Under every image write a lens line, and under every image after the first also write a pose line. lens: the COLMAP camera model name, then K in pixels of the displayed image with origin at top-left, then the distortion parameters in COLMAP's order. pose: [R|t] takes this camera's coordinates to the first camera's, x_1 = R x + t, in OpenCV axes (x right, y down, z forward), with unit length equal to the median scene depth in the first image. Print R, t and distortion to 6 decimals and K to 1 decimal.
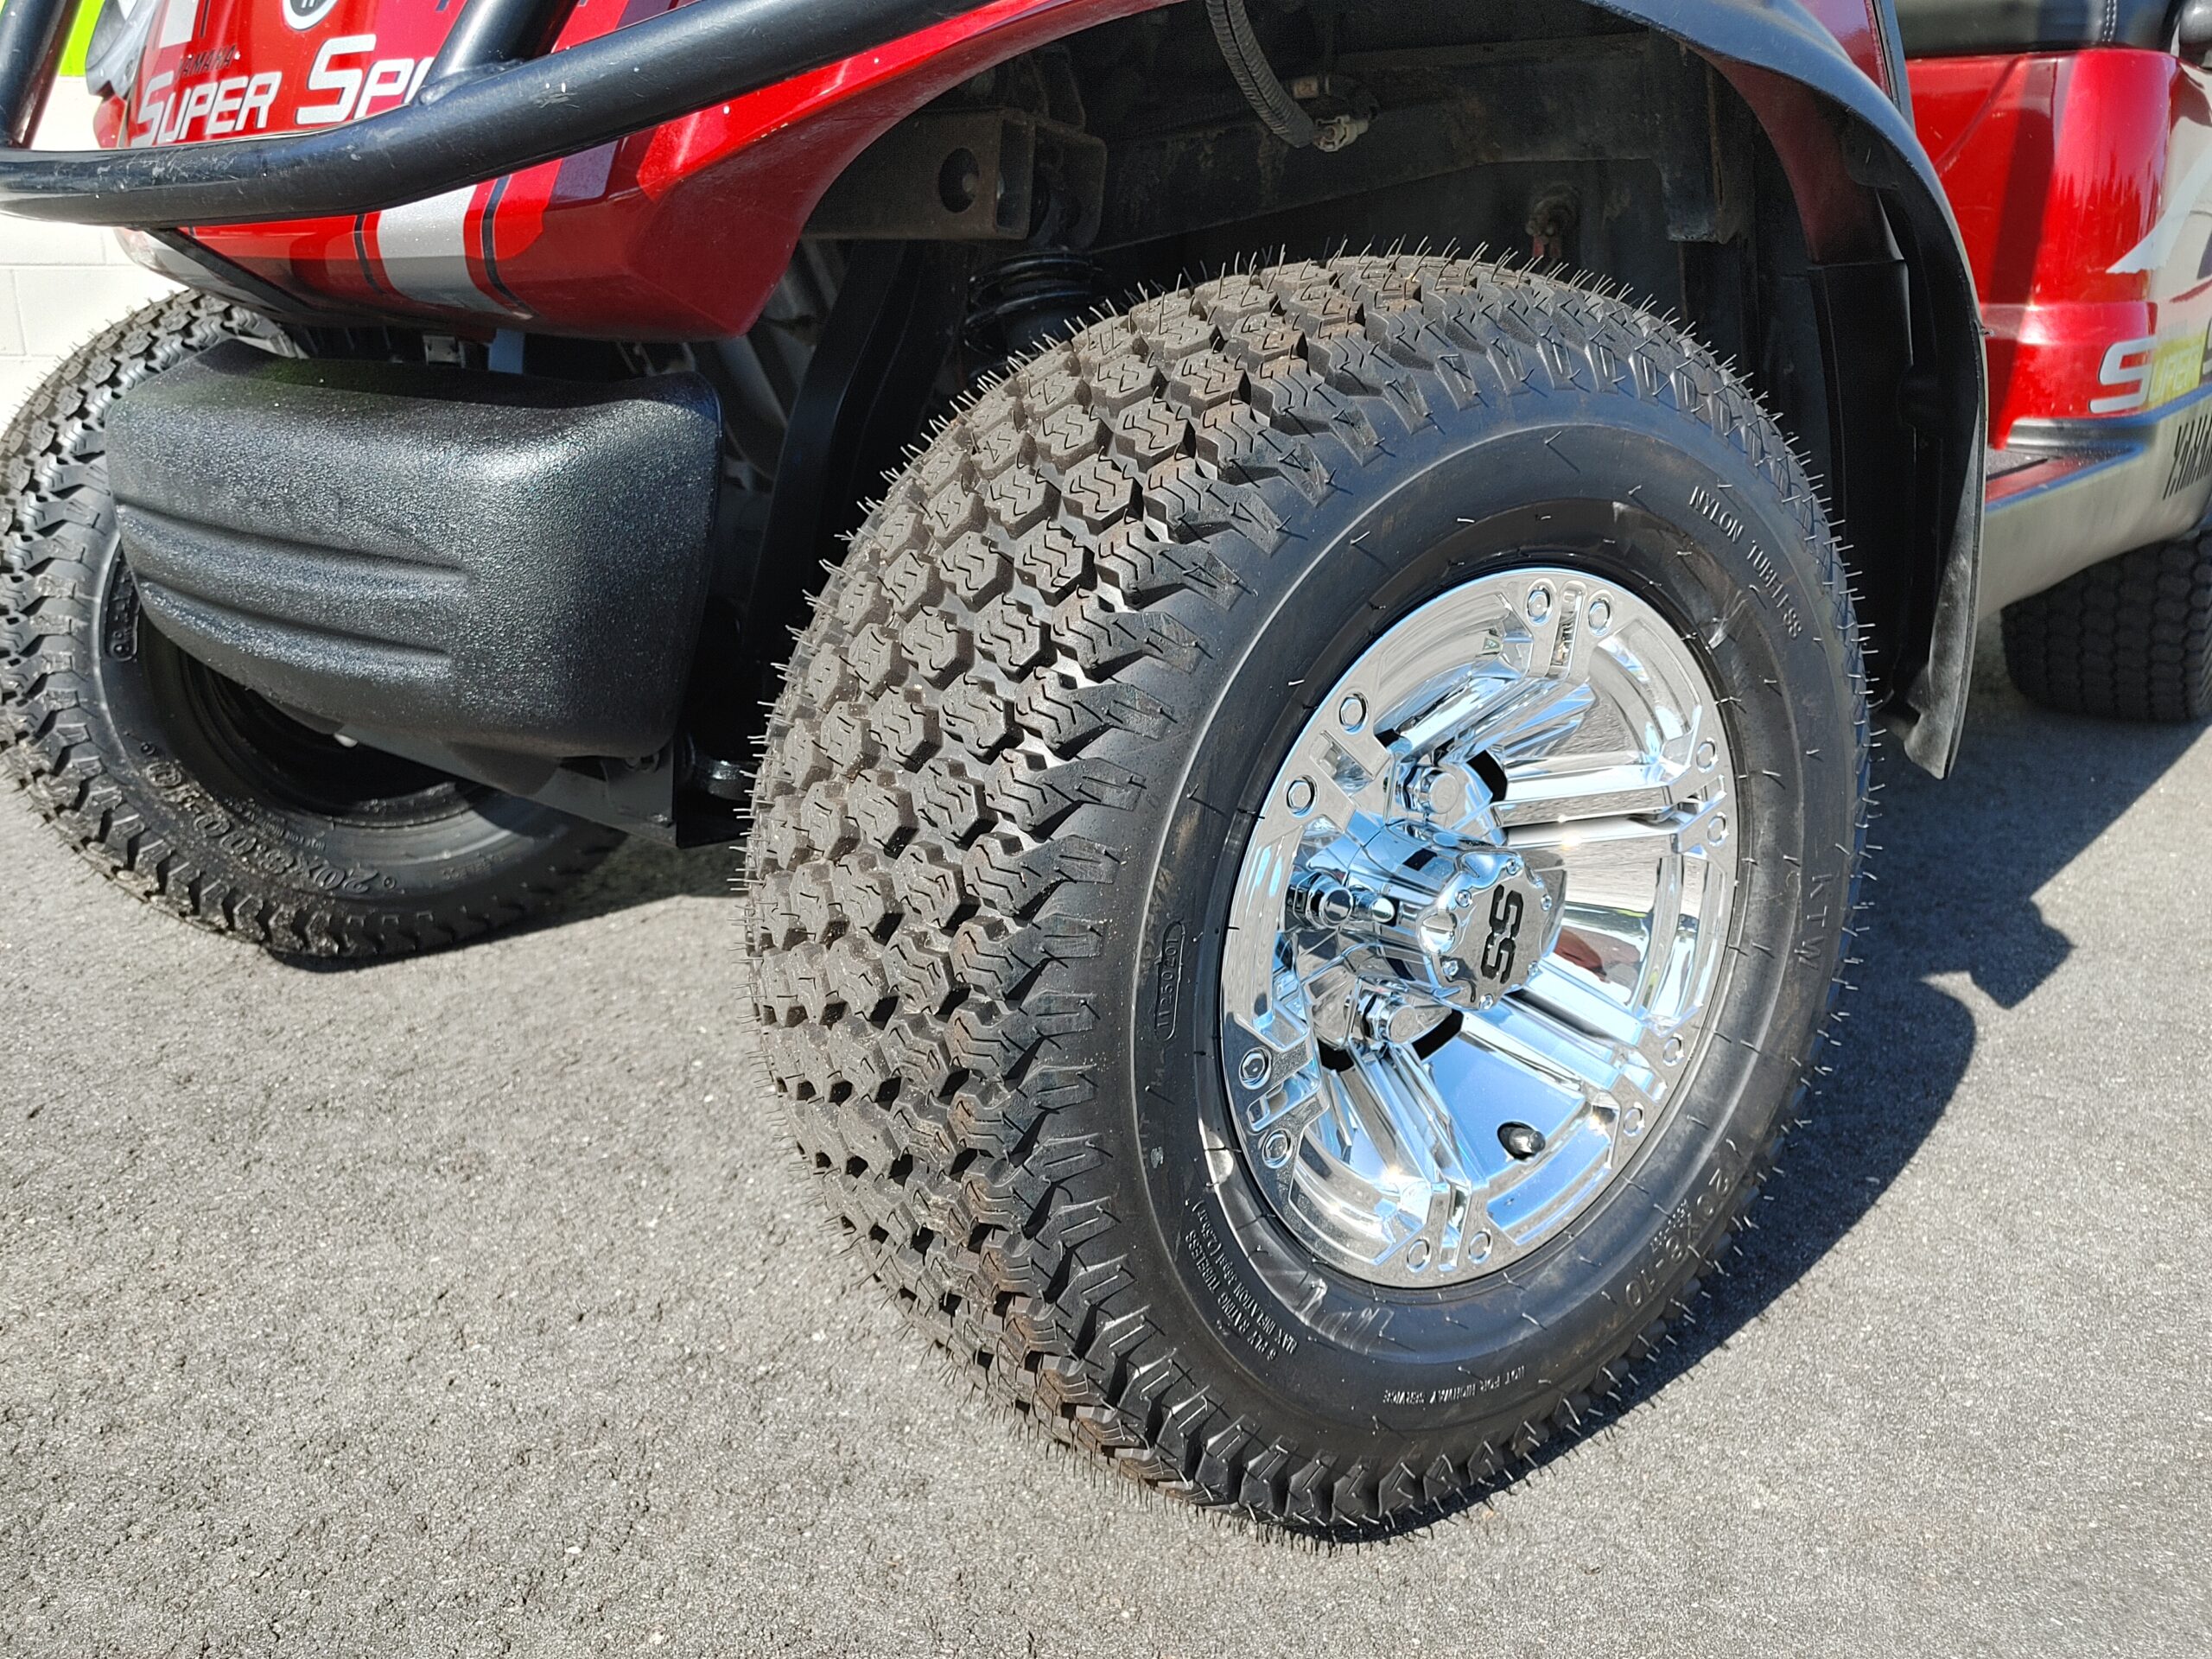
lens RADIAL K [[1662.8, 0, 1106.0], [0, 1662.8, 829.5], [0, 0, 1]] dist [0.101142, -0.142708]
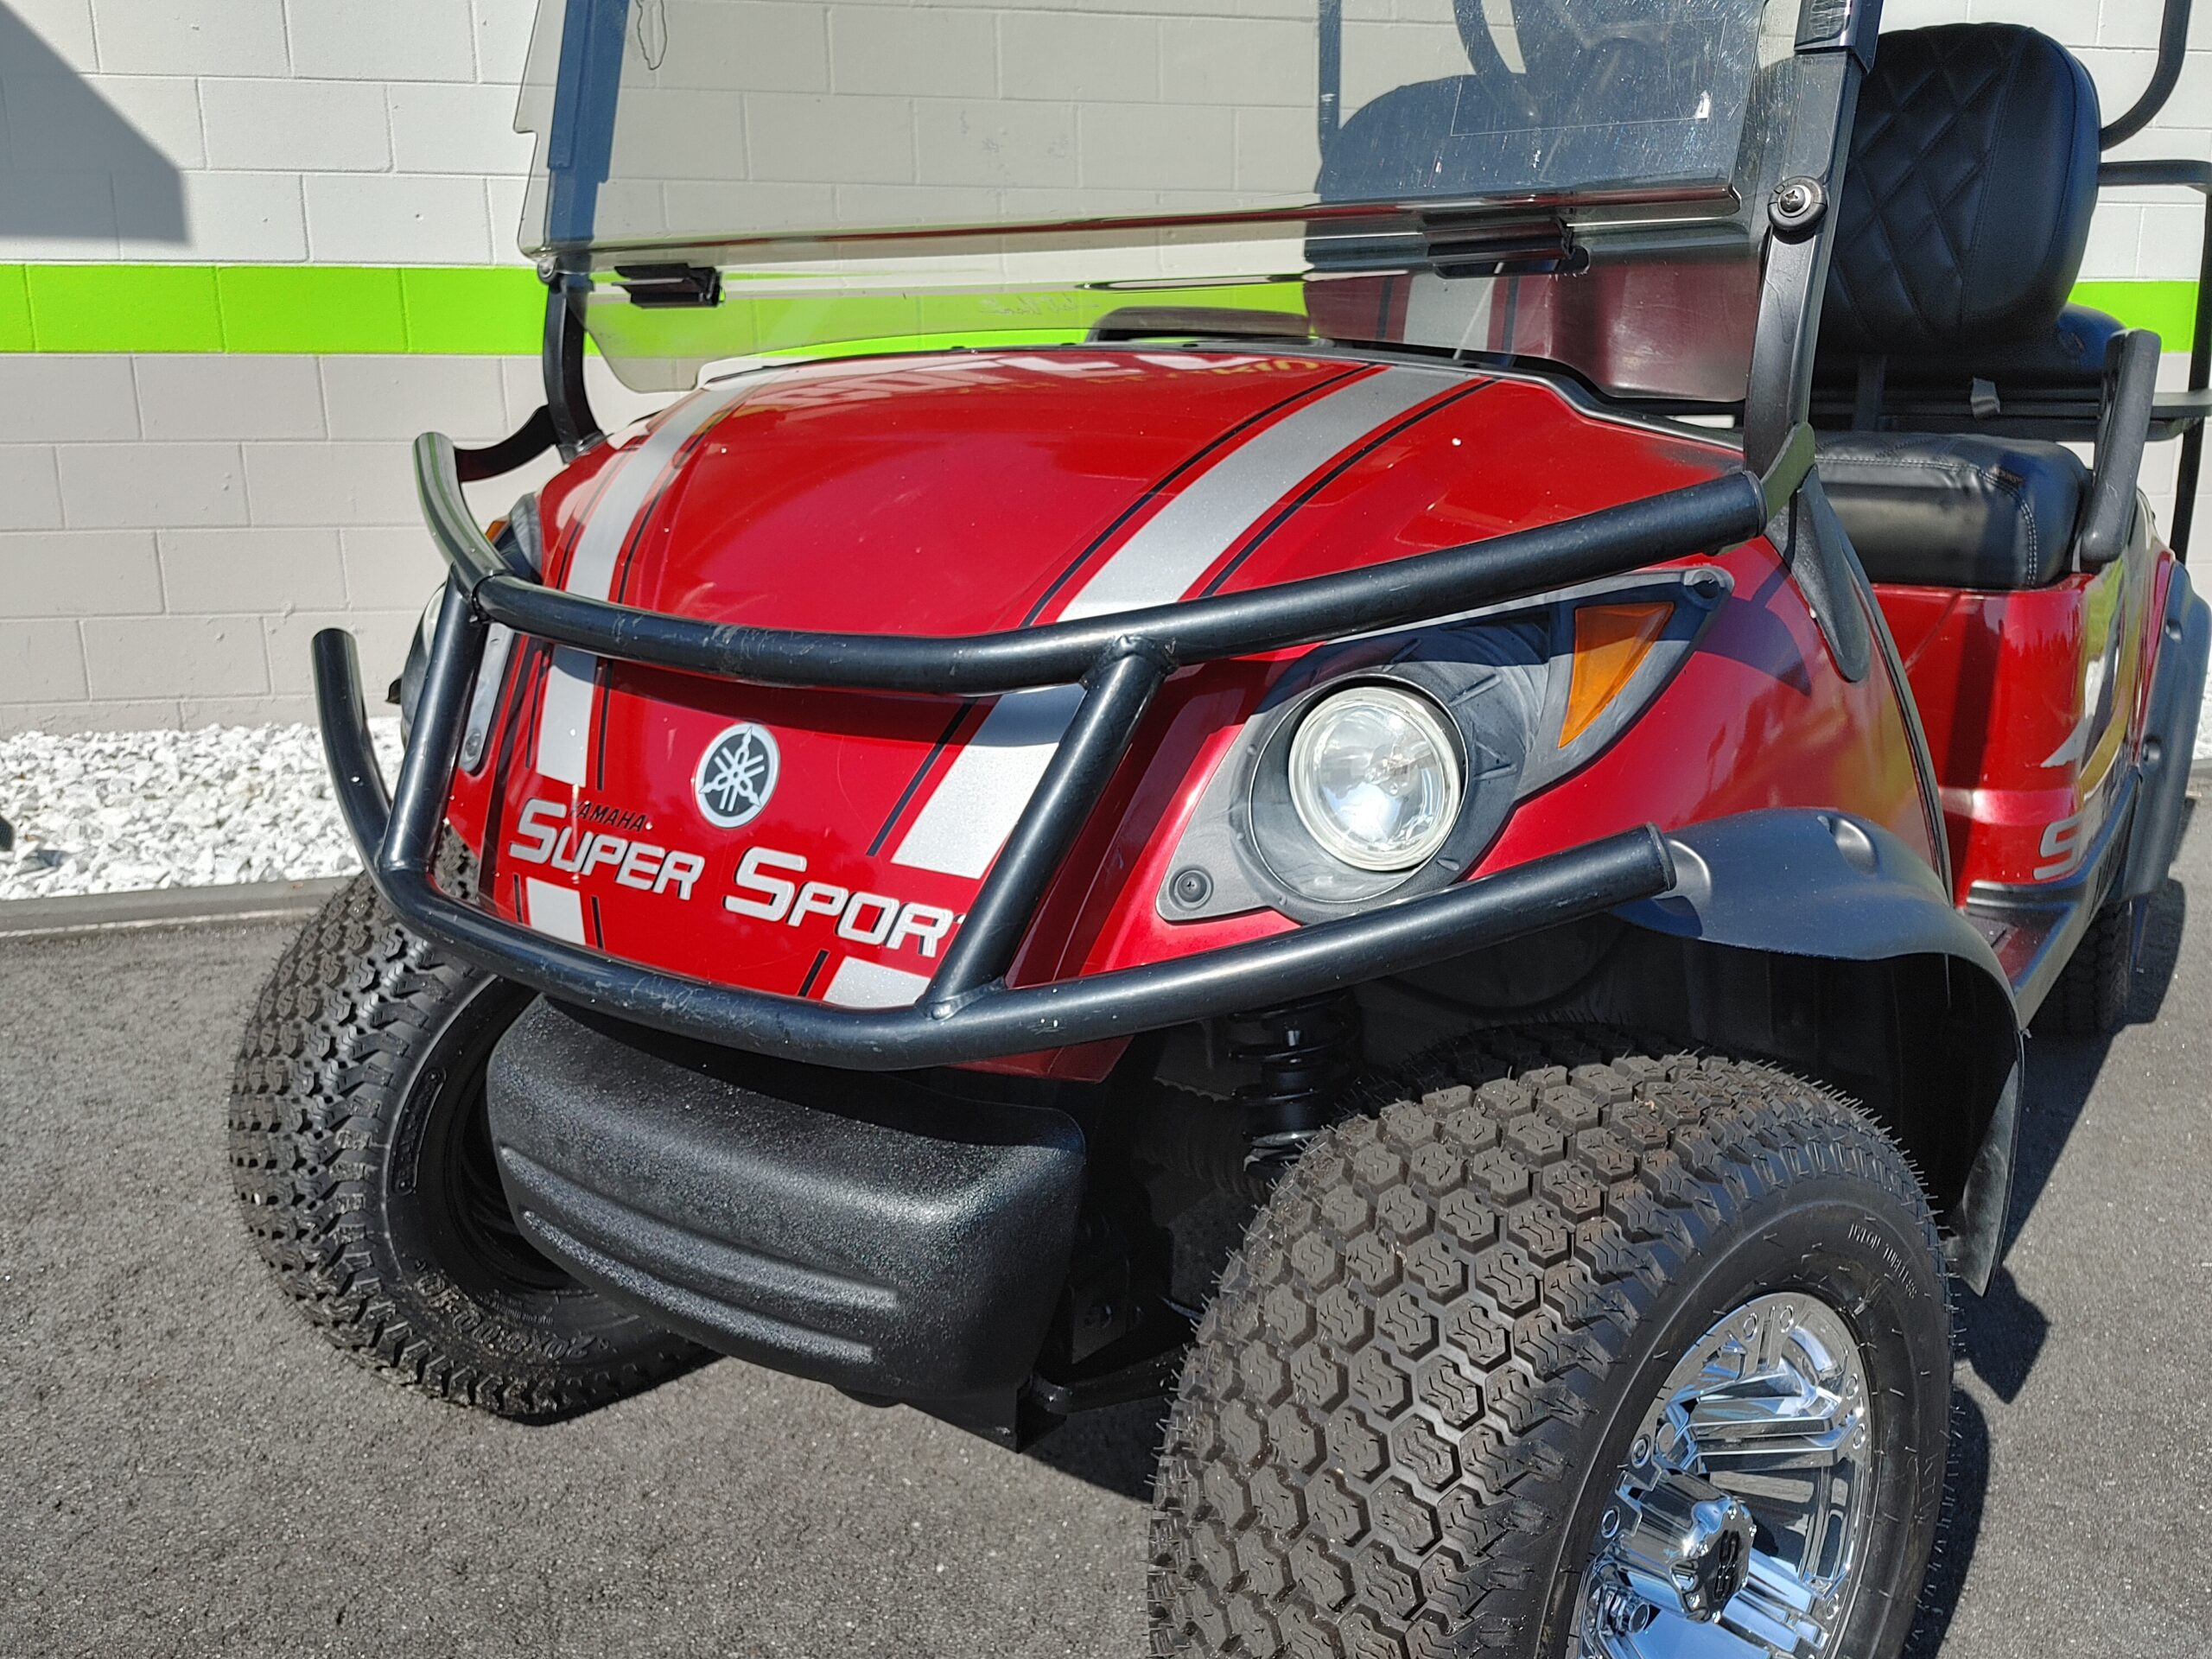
lens RADIAL K [[1693.5, 0, 1106.0], [0, 1693.5, 829.5], [0, 0, 1]] dist [0.053051, -0.054418]
pose [[0.996547, -0.028044, 0.078149, -0.194209], [0.032517, 0.997869, -0.056568, -0.262215], [-0.076396, 0.058914, 0.995336, -0.189454]]
